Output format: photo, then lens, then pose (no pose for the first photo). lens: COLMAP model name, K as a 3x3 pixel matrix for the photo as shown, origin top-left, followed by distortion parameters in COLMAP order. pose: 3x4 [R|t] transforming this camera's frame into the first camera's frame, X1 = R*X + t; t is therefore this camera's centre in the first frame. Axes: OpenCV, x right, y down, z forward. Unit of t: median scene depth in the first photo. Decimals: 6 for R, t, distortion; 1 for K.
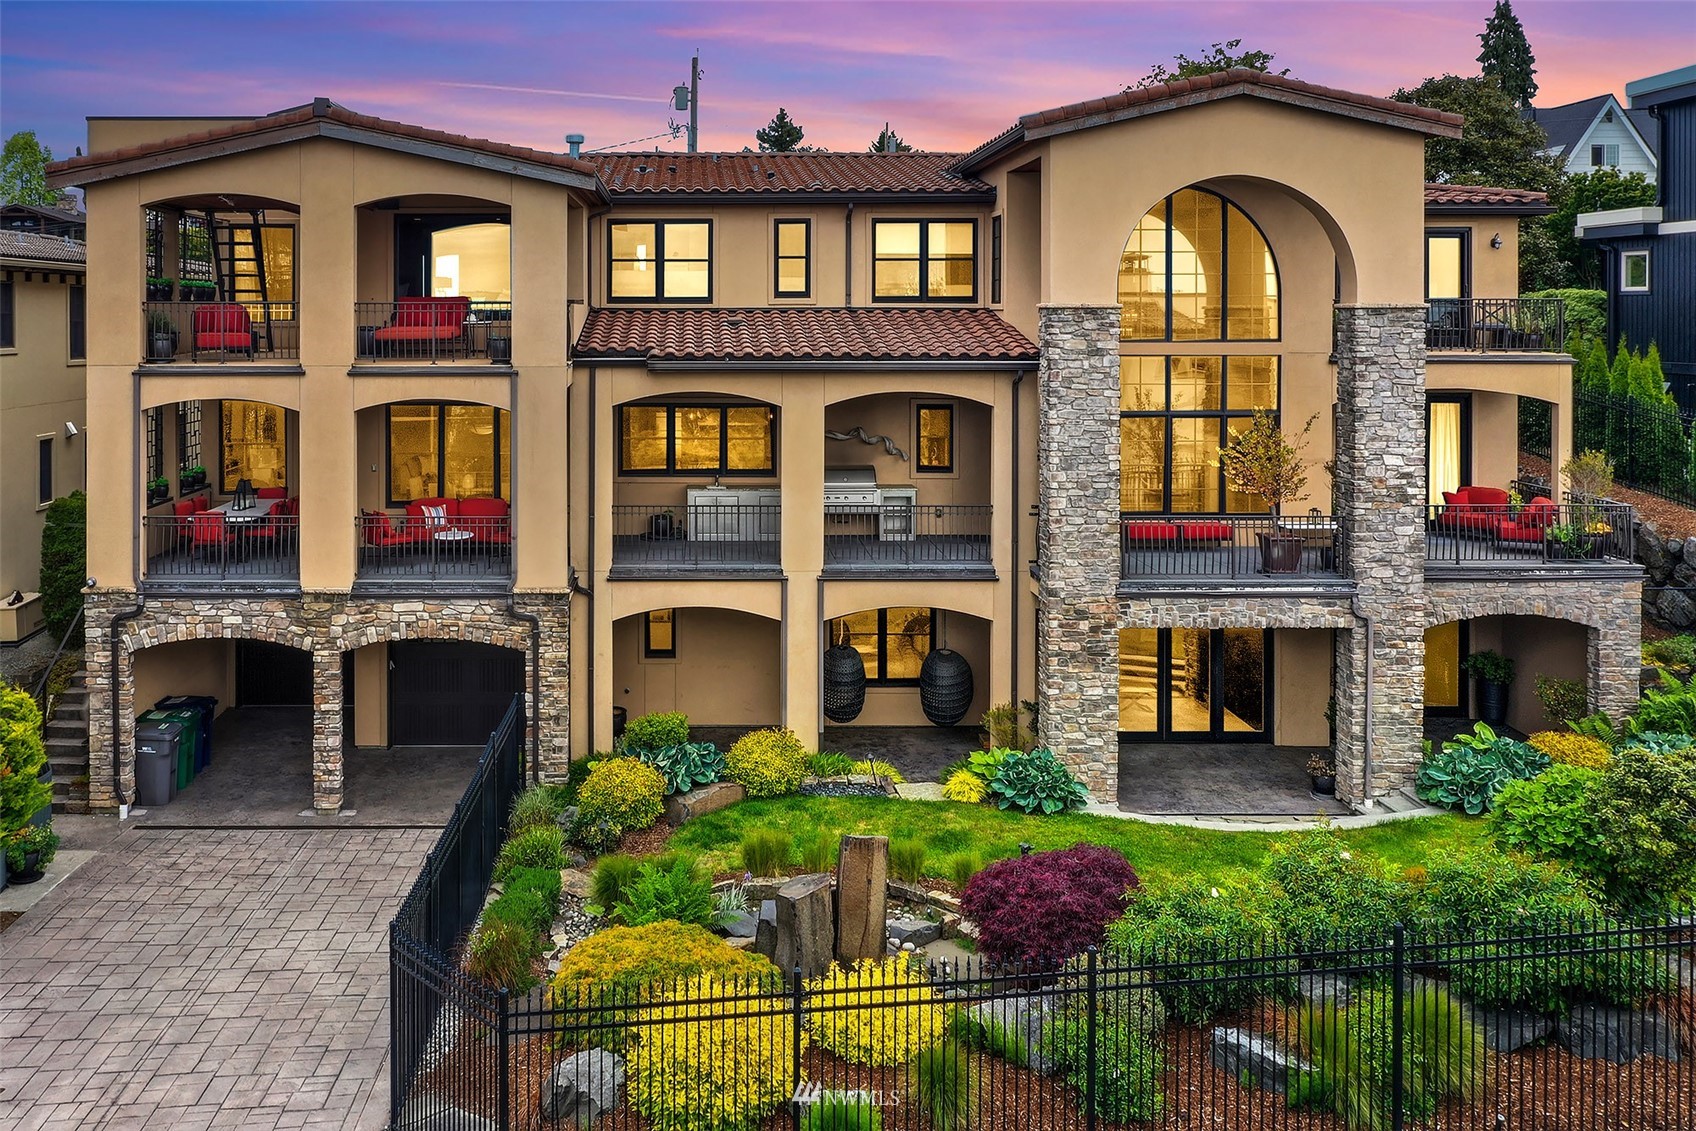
lens RADIAL K [[1135.3, 0, 836.7], [0, 1135.3, 552.8], [0, 0, 1]] dist [-0.005715, 0.006698]
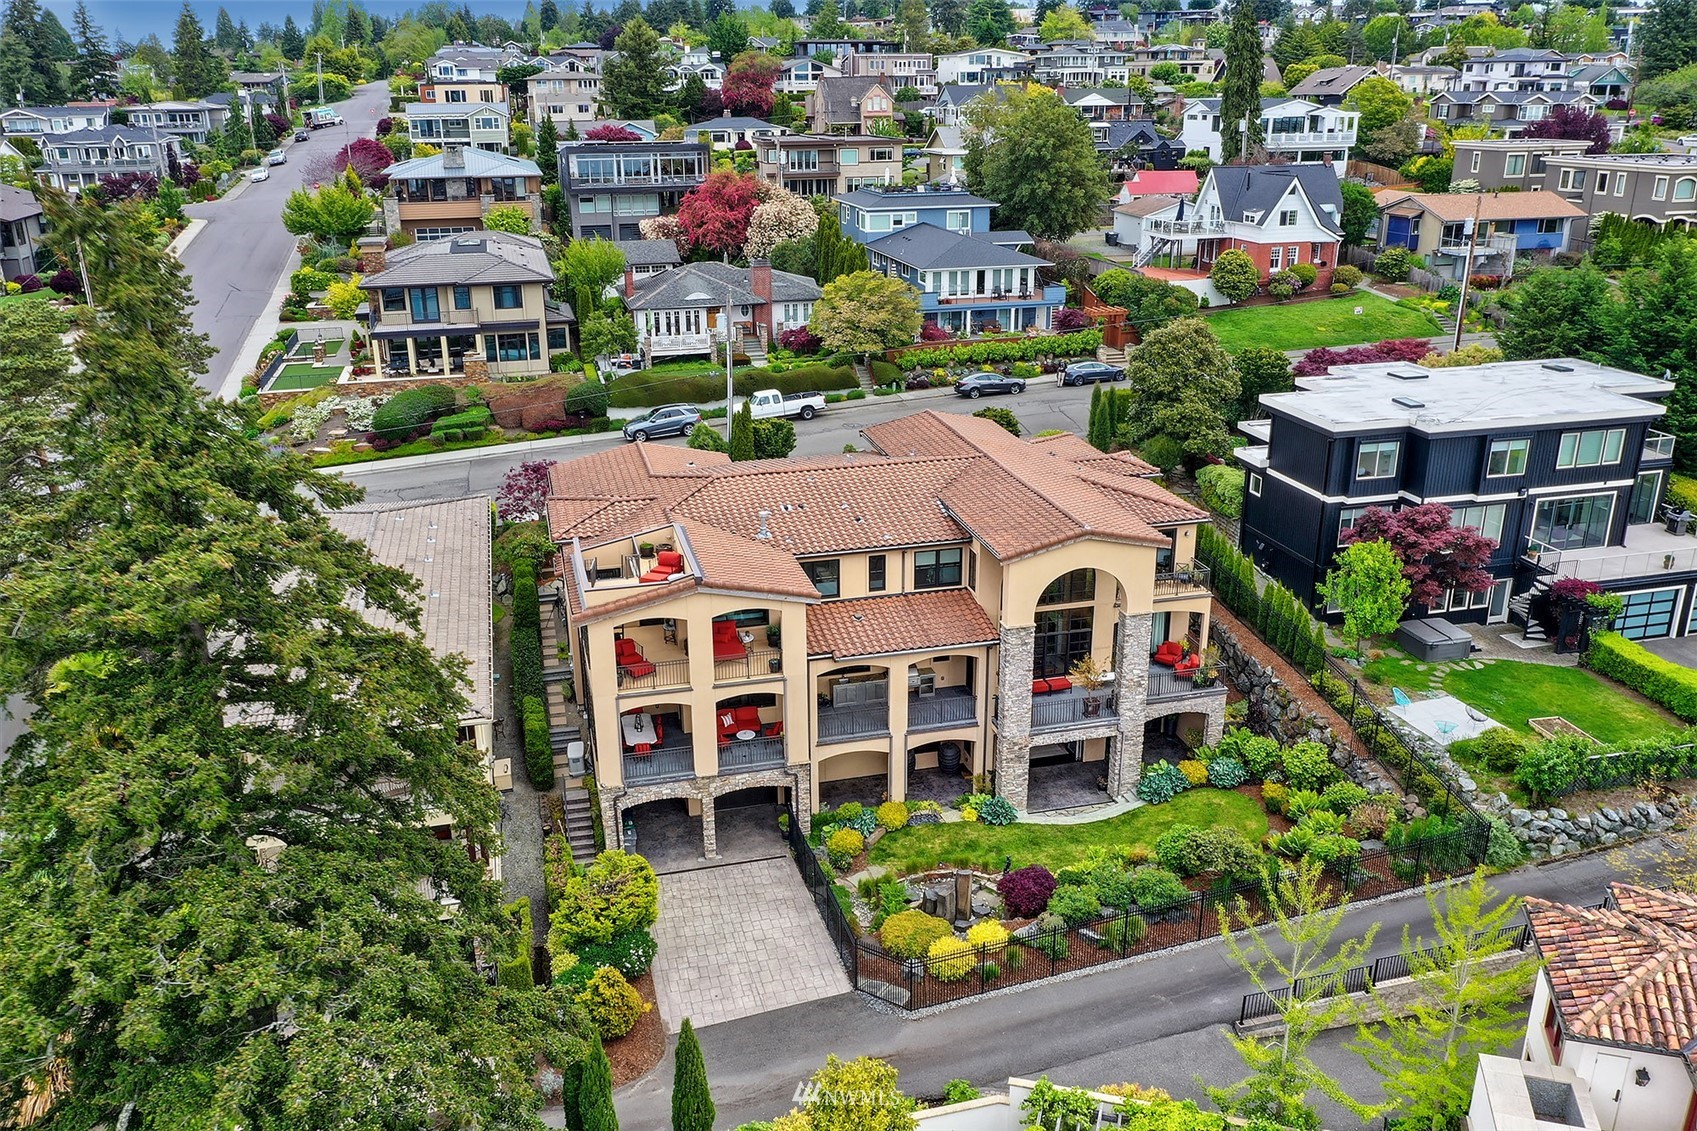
lens RADIAL K [[1334.5, 0, 860.3], [0, 1334.5, 558.3], [0, 0, 1]] dist [-0.012032, 0.000042]
pose [[0.966958, -0.089499, 0.238708, -0.715649], [0.006408, 0.944586, 0.328200, -1.199259], [-0.254854, -0.315826, 0.913949, -1.335643]]
